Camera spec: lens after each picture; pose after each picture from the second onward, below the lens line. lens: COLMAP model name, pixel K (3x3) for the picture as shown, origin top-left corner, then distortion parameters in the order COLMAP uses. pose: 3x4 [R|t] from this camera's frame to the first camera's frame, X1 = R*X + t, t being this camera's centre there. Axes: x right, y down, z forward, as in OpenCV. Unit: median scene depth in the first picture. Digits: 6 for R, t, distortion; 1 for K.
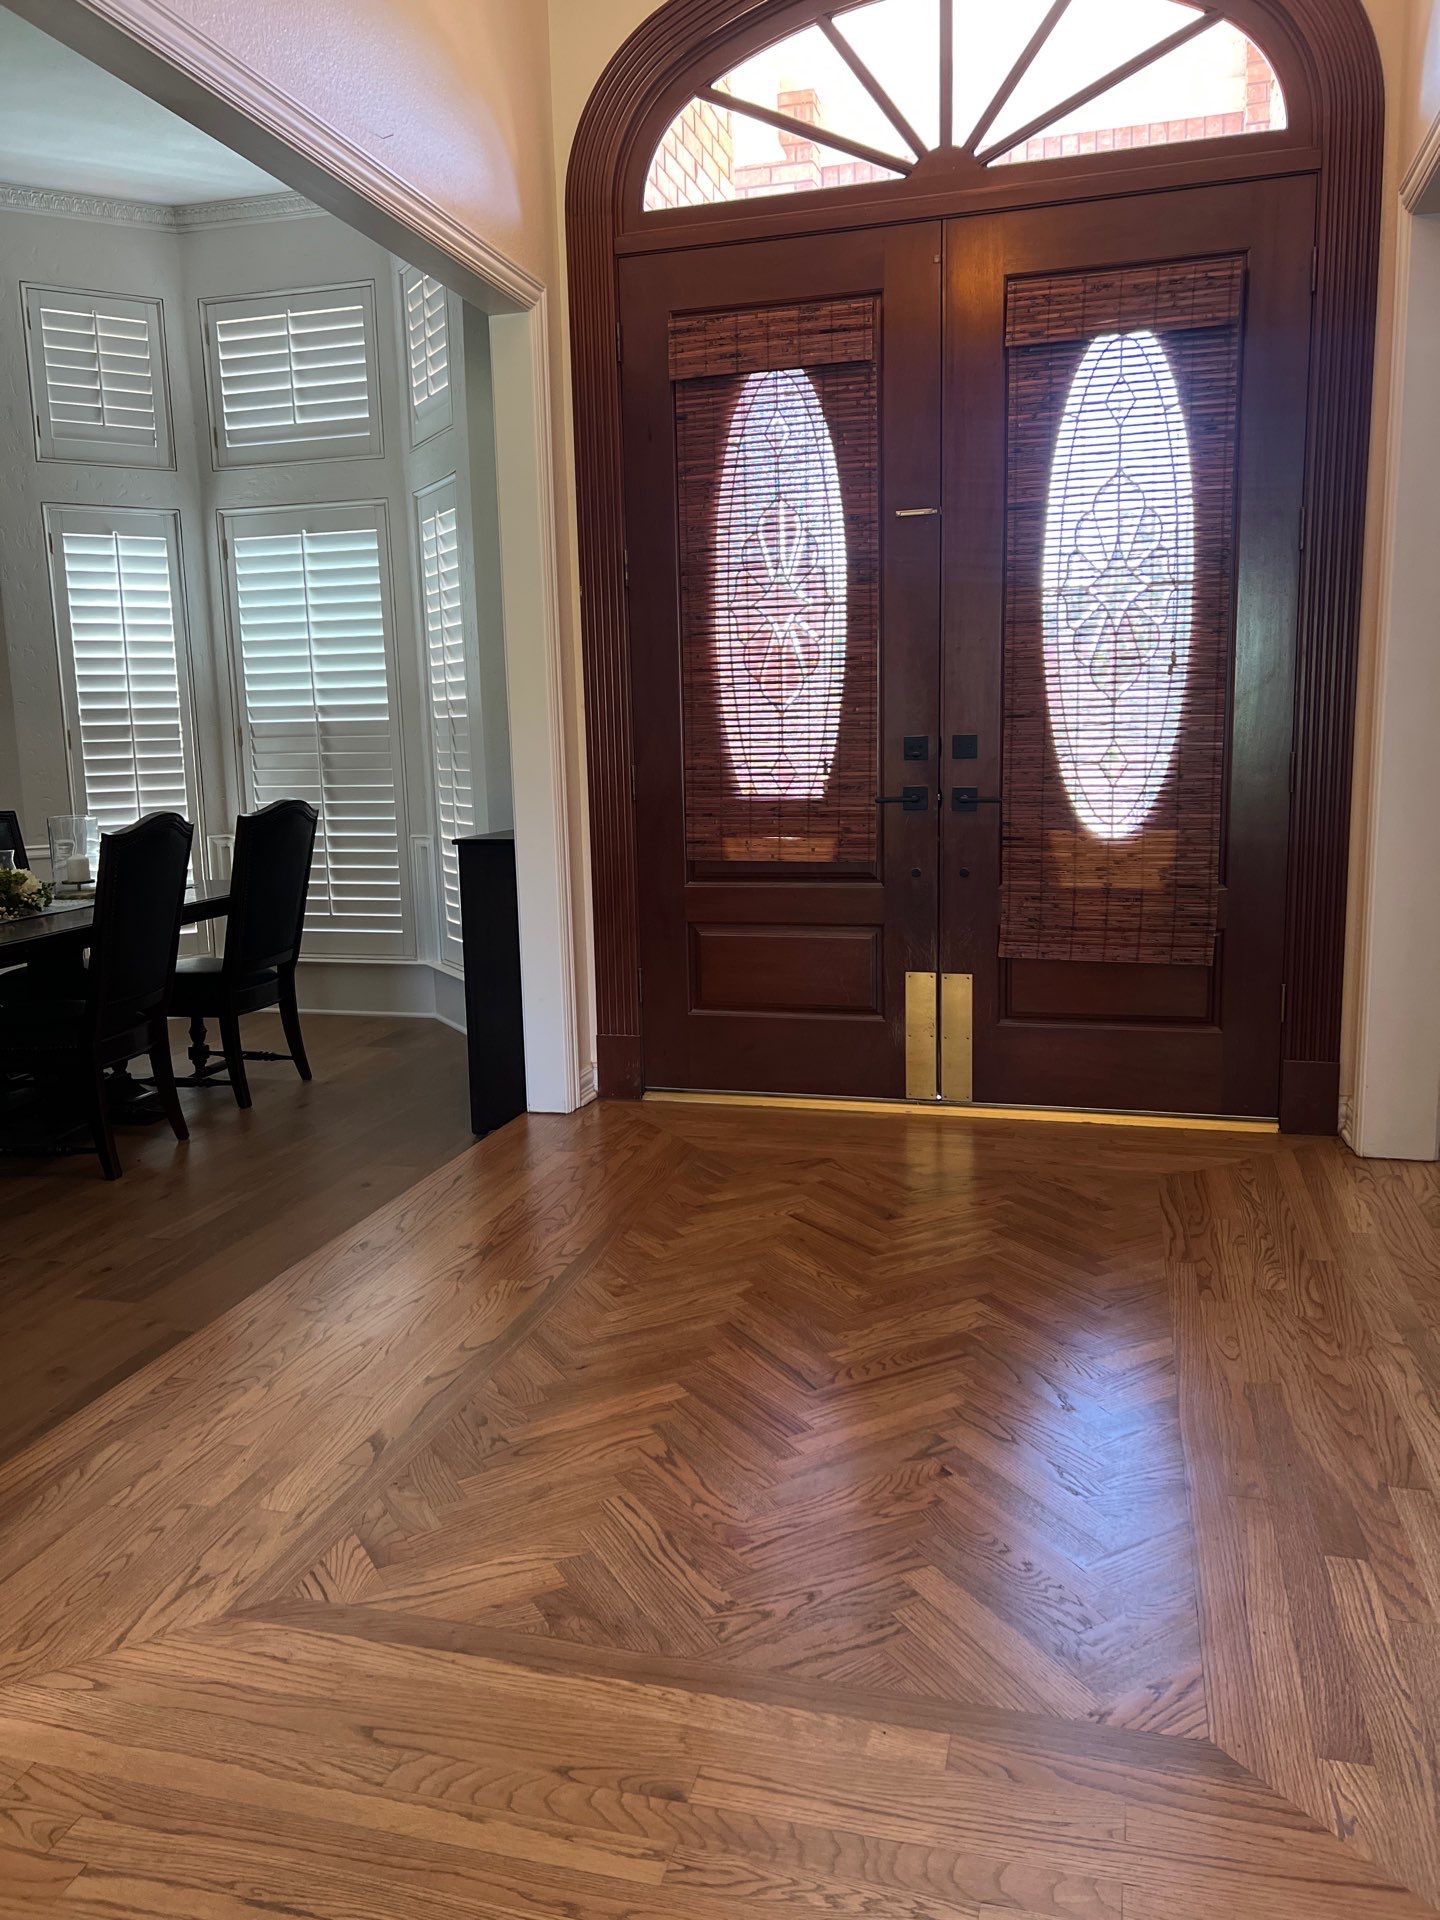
lens RADIAL K [[1469.0, 0, 720.0], [0, 1469.0, 960.0], [0, 0, 1]] dist [0.054626, -0.003111]
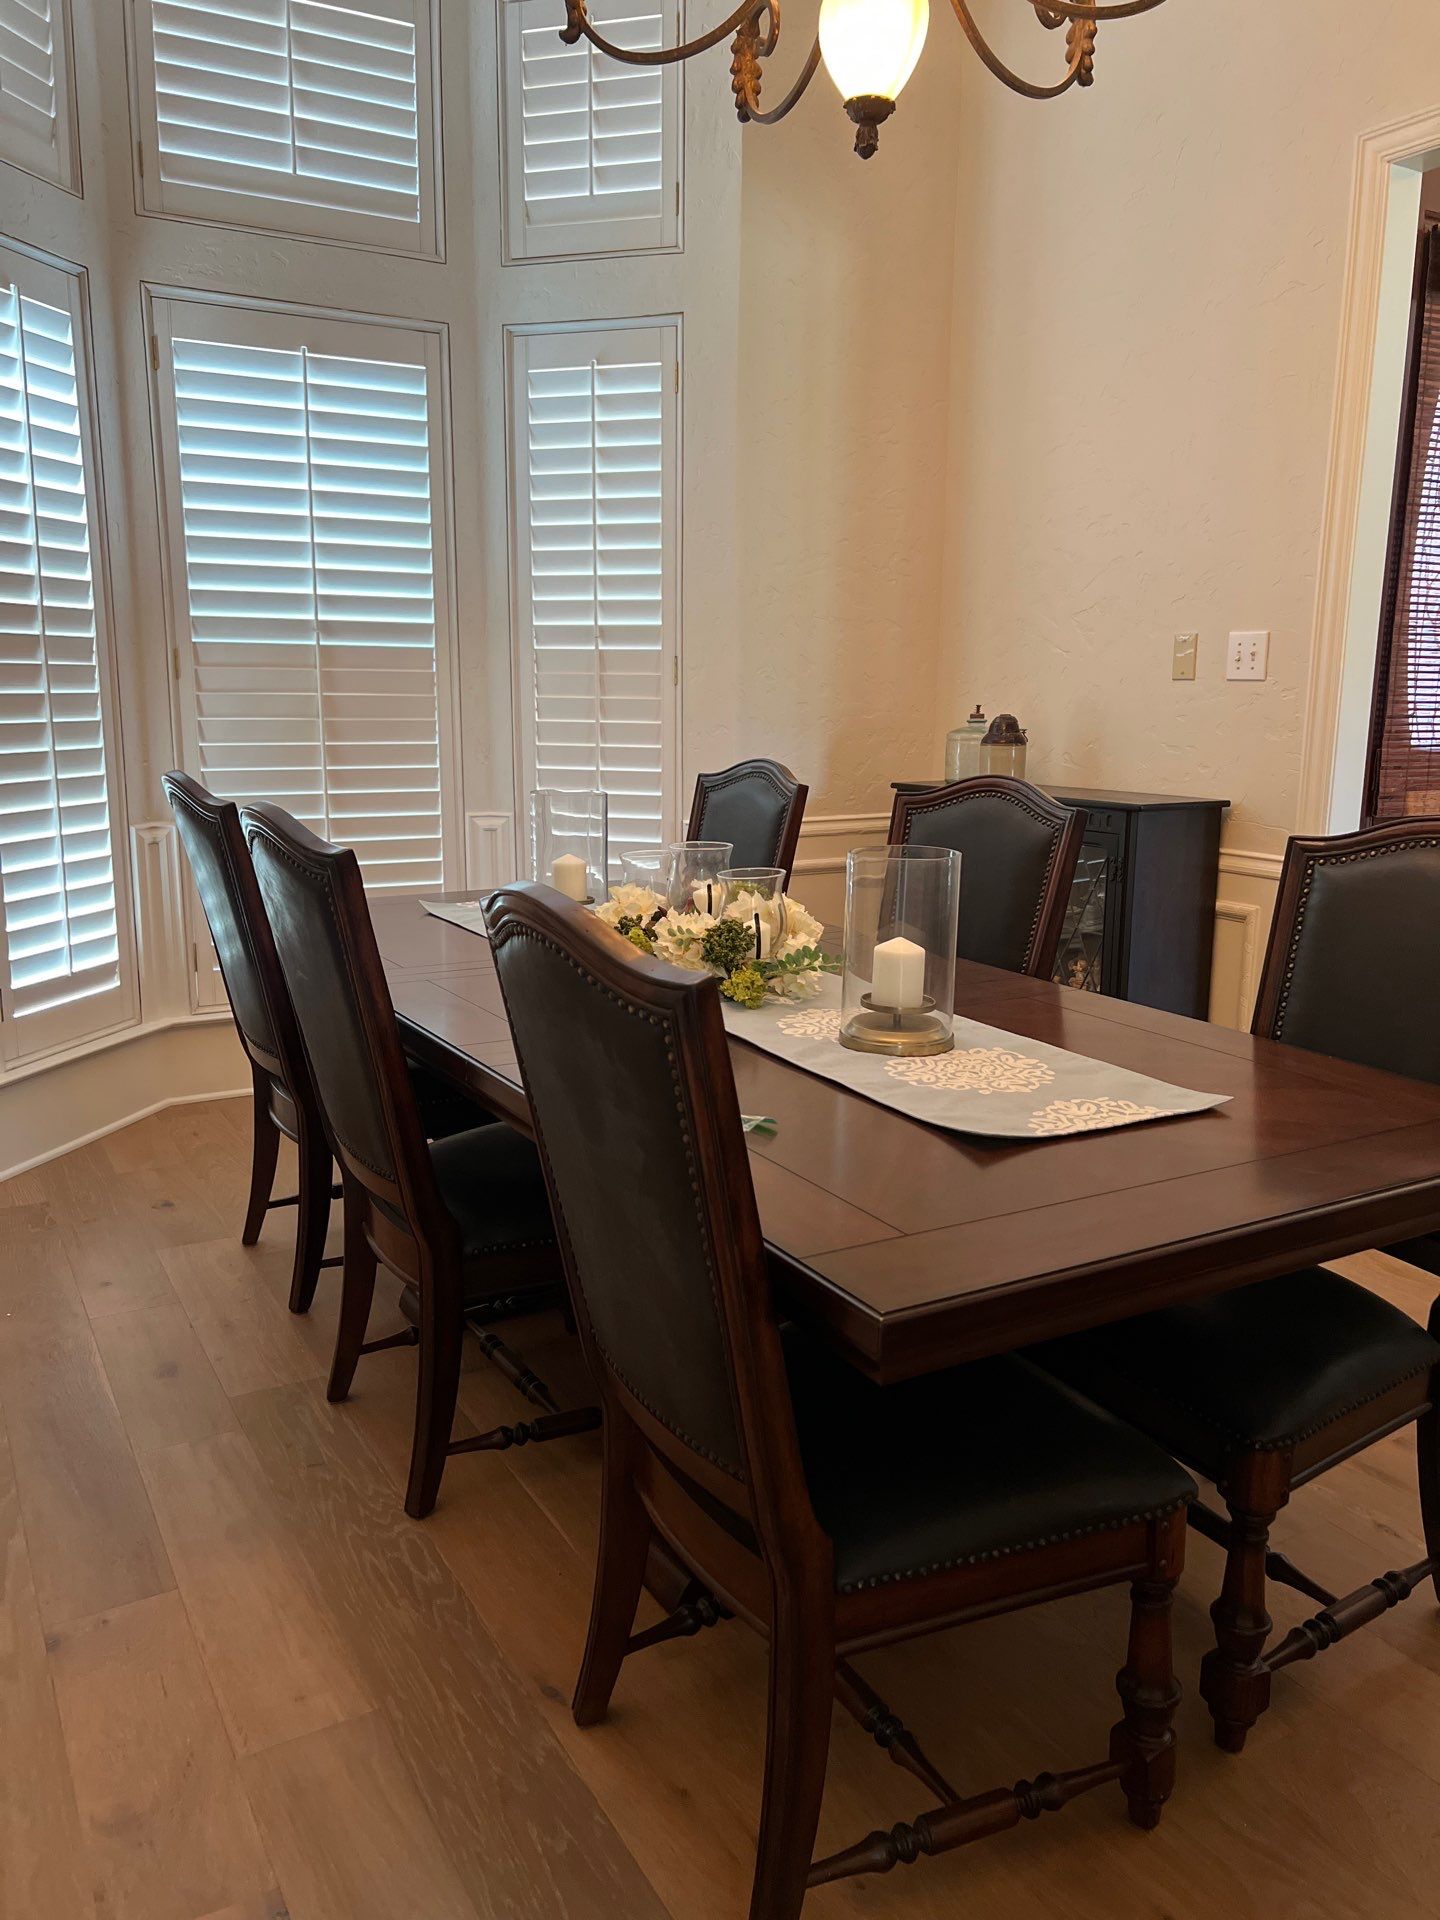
lens RADIAL K [[1469.0, 0, 720.0], [0, 1469.0, 960.0], [0, 0, 1]] dist [0.054626, -0.003111]
pose [[0.706700, -0.102448, 0.700057, -0.627244], [0.085835, 0.994567, 0.058897, -0.044966], [-0.702288, 0.018467, 0.711654, 0.406985]]
